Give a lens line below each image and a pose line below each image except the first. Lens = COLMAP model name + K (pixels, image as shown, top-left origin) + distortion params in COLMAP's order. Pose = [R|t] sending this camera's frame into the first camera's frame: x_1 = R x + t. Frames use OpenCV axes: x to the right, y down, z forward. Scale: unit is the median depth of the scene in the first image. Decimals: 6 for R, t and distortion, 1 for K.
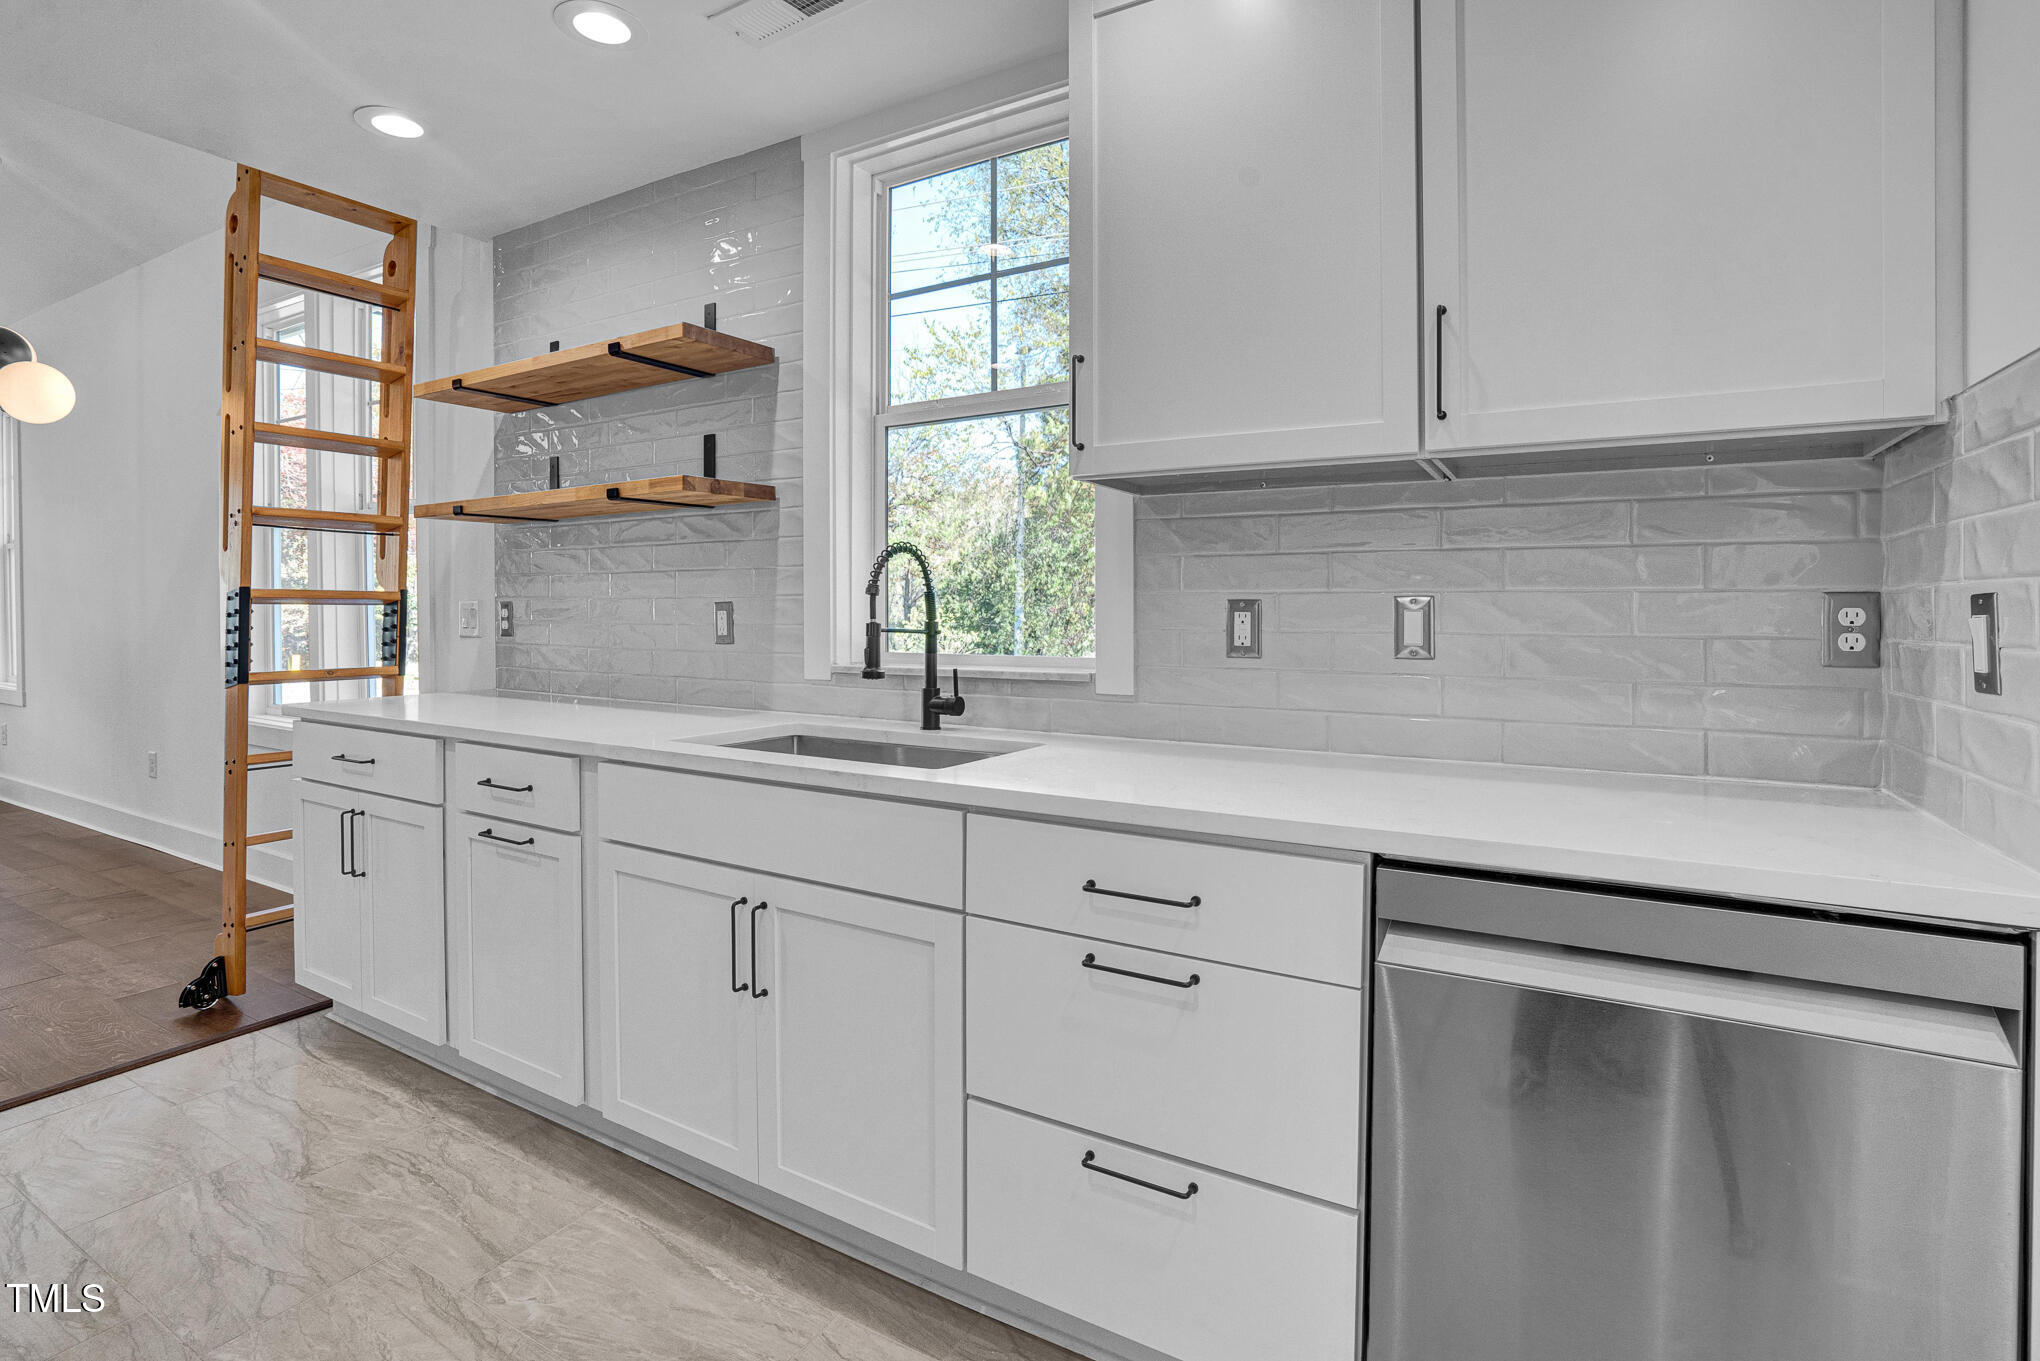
lens RADIAL K [[992.4, 0, 1022.0], [0, 992.4, 614.4], [0, 0, 1]] dist [-0.019961, 0.000173]
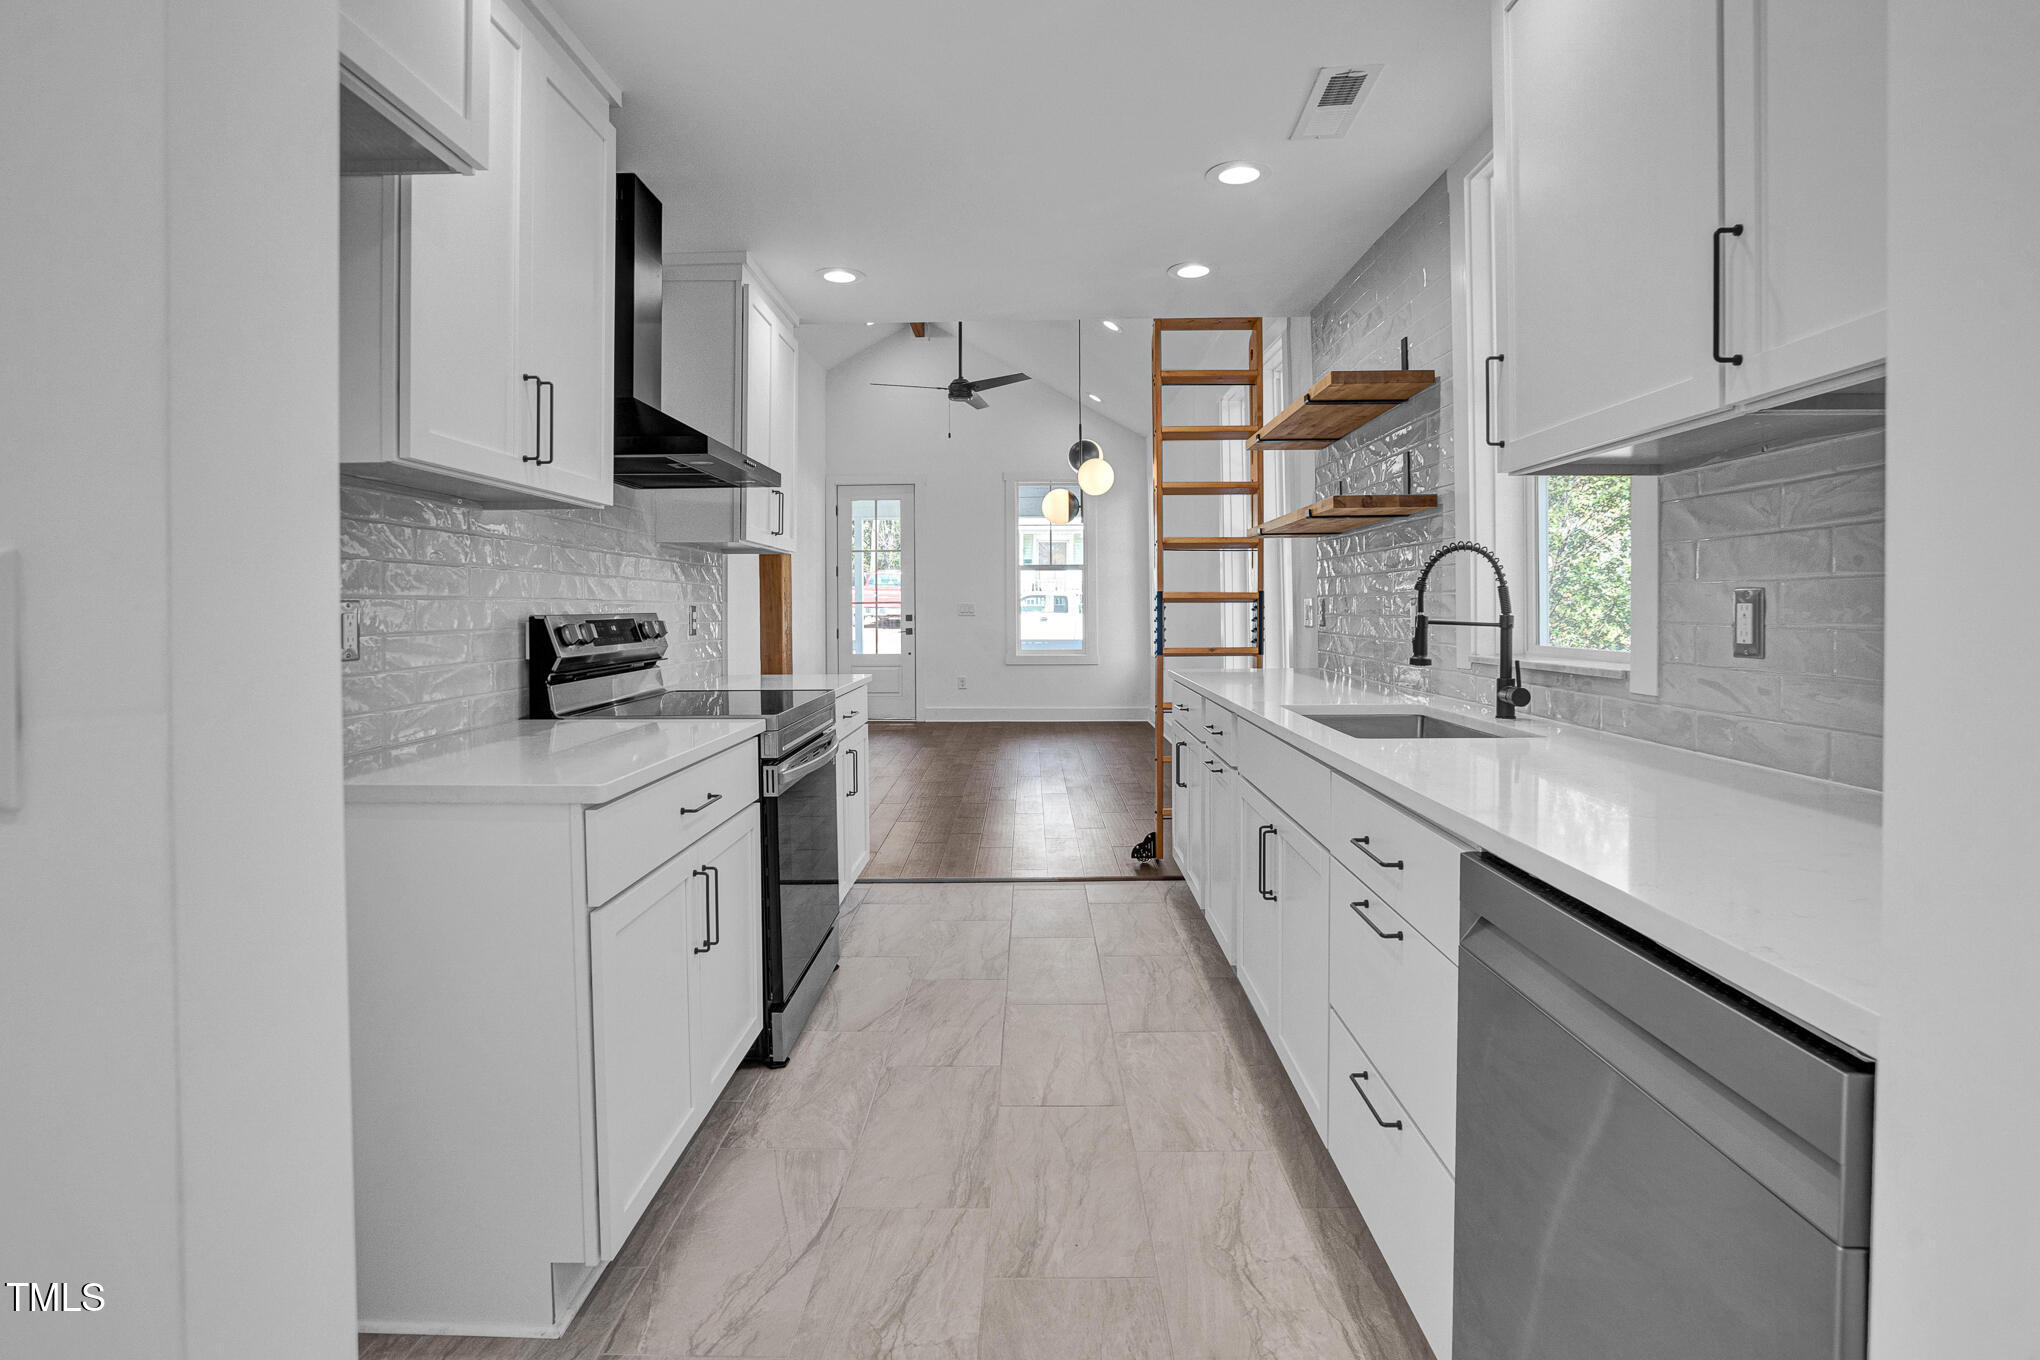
lens RADIAL K [[992.4, 0, 1022.0], [0, 992.4, 613.9], [0, 0, 1]] dist [-0.019961, 0.000173]
pose [[0.503977, 0.000014, -0.863717, 0.484124], [0.005184, 0.999982, 0.003040, 0.000980], [0.863702, -0.006010, 0.503968, 0.039955]]
